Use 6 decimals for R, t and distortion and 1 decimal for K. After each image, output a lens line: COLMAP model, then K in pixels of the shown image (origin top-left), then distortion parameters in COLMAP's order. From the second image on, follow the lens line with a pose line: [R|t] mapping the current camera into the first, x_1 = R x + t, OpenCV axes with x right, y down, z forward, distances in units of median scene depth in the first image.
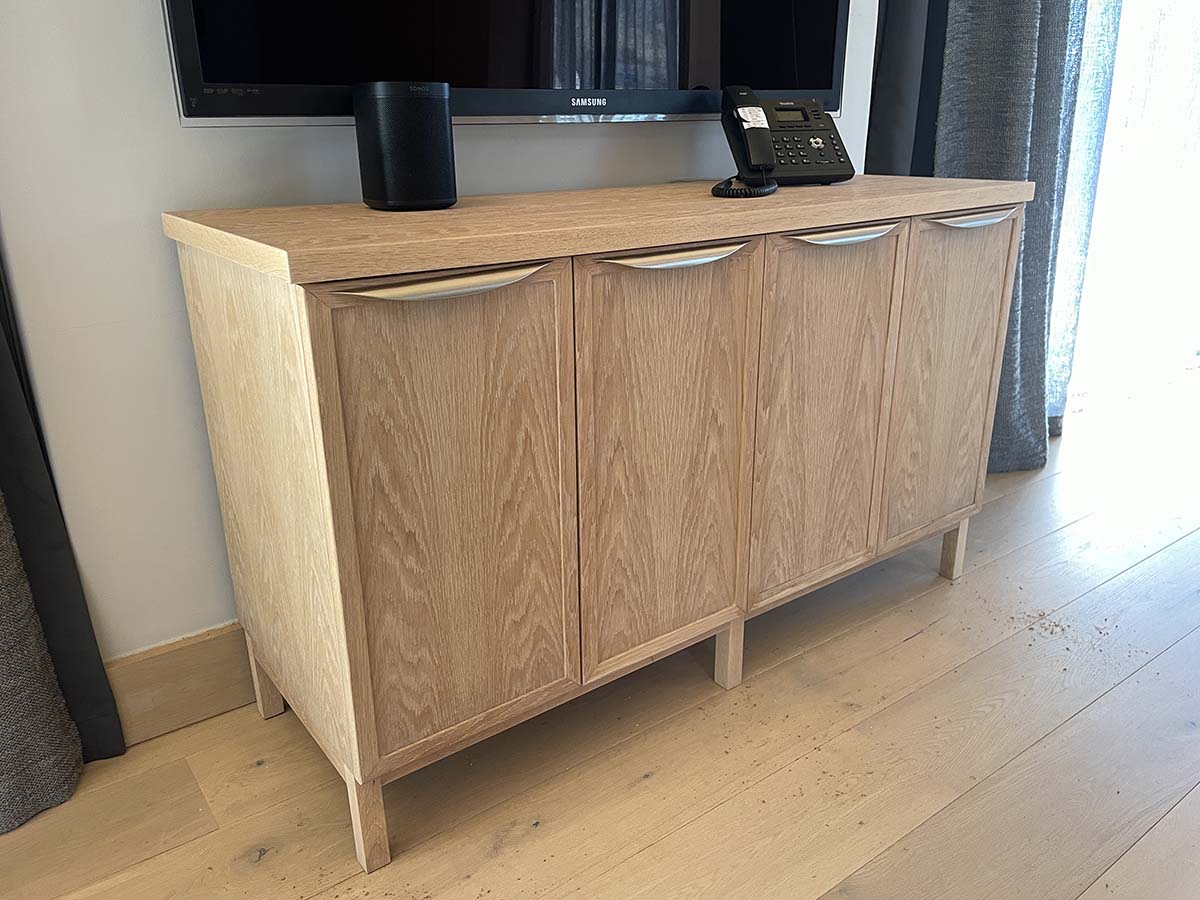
lens RADIAL K [[909.3, 0, 605.1], [0, 909.3, 447.2], [0, 0, 1]] dist [0.081690, -0.107908]
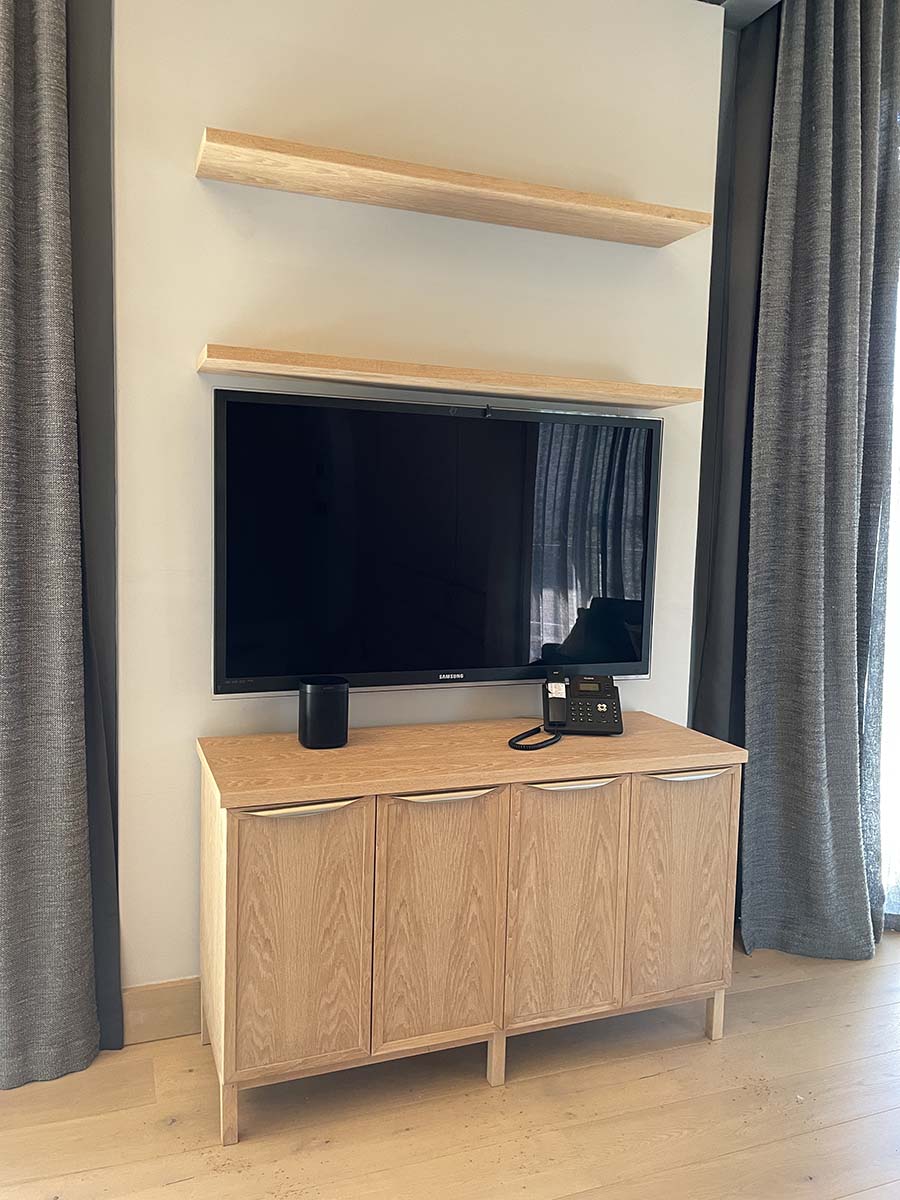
lens RADIAL K [[909.3, 0, 445.2], [0, 909.3, 597.8], [0, 0, 1]] dist [0.081690, -0.107908]
pose [[0.957954, 0.055756, -0.281452, 0.488721], [-0.125807, 0.963235, -0.237382, -0.139348], [0.257869, 0.262809, 0.929750, -0.651414]]
